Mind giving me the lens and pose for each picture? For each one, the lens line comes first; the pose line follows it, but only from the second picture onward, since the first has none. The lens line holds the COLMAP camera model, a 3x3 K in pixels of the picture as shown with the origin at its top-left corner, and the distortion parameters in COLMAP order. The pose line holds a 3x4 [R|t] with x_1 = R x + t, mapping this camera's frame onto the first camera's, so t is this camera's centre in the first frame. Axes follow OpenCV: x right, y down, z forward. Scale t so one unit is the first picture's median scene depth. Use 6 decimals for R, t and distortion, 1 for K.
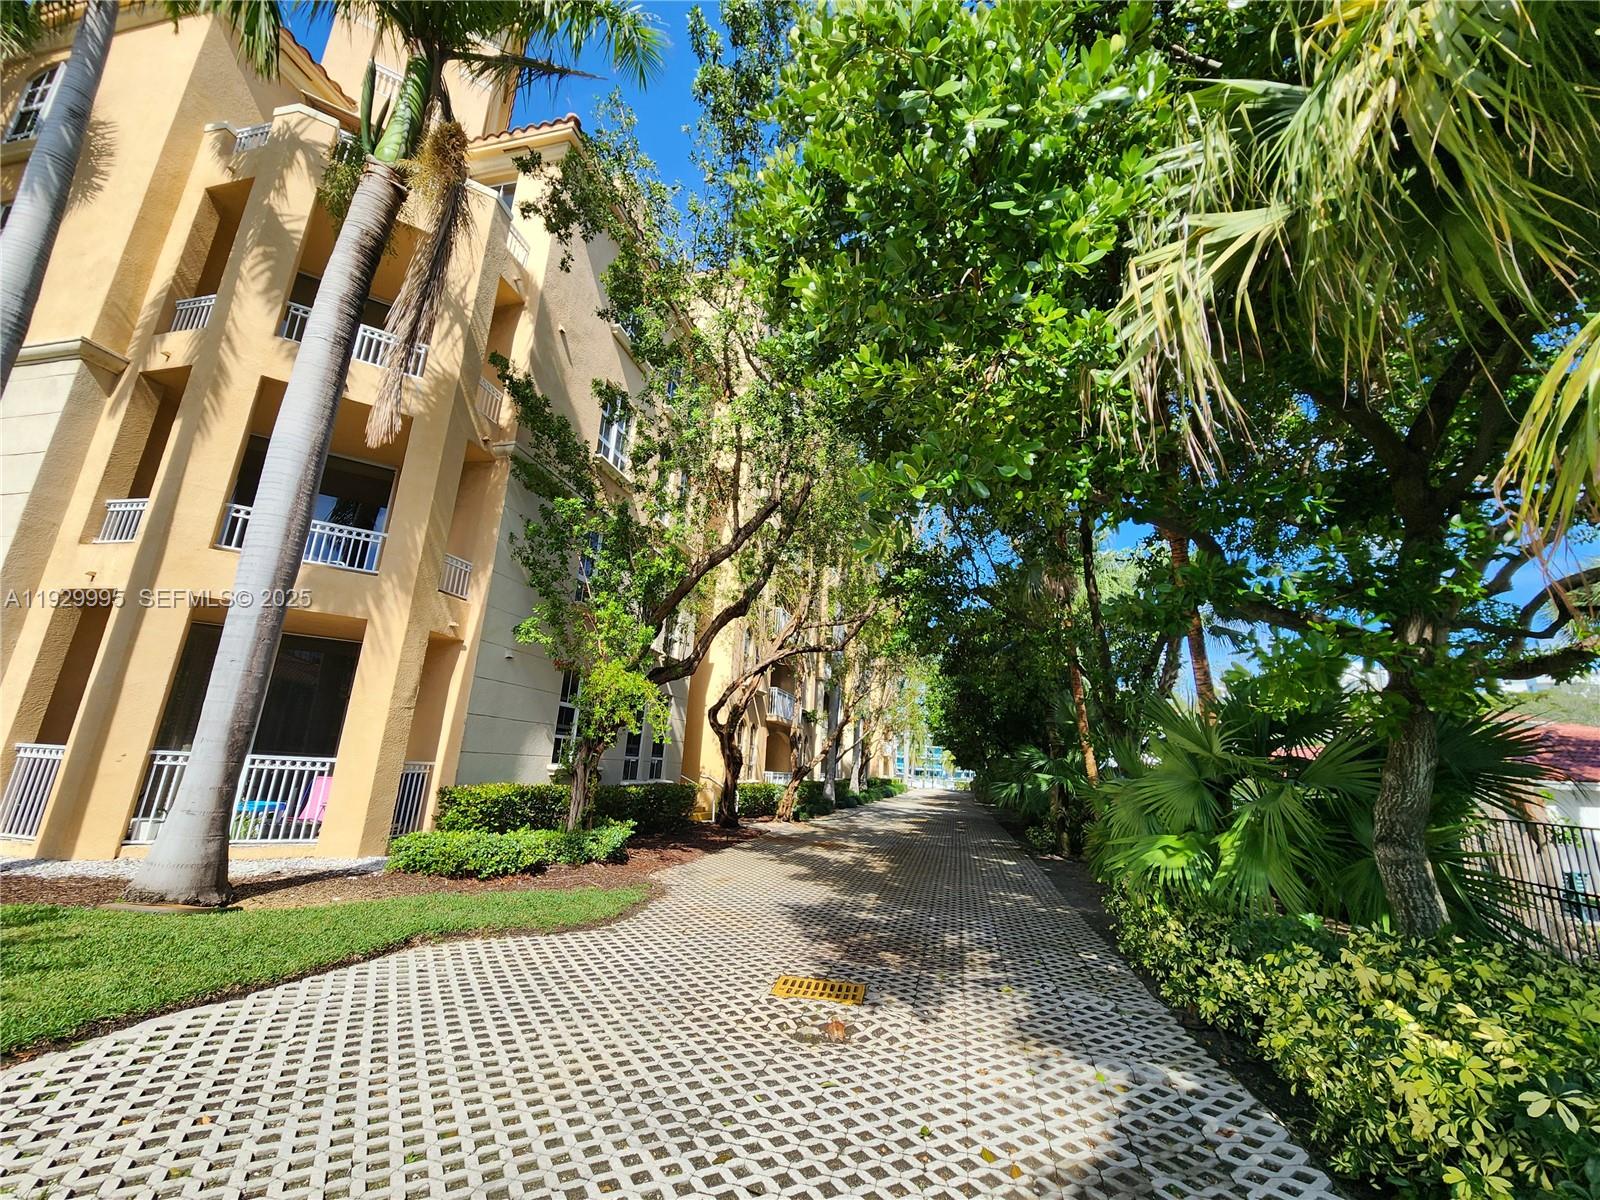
lens RADIAL K [[653.0, 0, 797.2], [0, 653.0, 598.6], [0, 0, 1]] dist [0.000562, 0.000007]
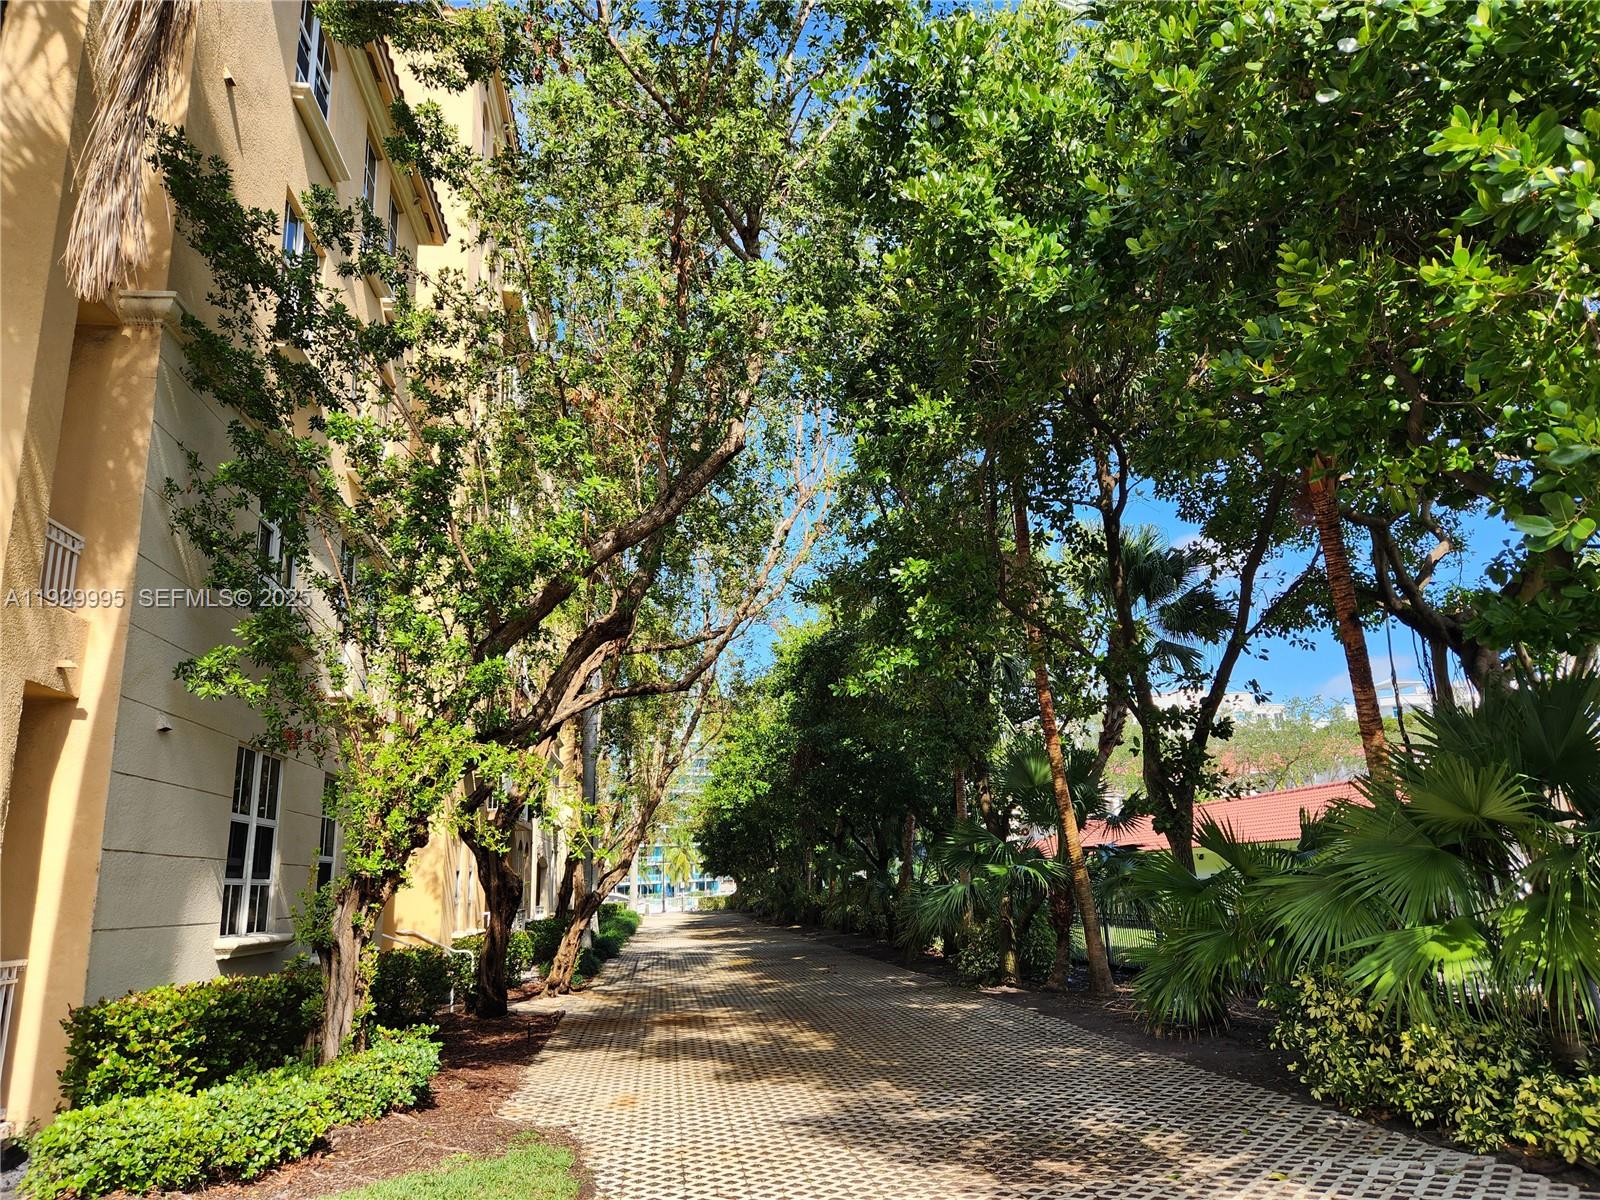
lens RADIAL K [[1068.5, 0, 826.5], [0, 1068.5, 602.6], [0, 0, 1]] dist [0.053174, -0.041741]
pose [[0.929989, -0.002692, 0.367578, -0.568914], [0.002856, 0.999996, 0.000098, -0.008029], [-0.367577, 0.000959, 0.929993, 0.115845]]
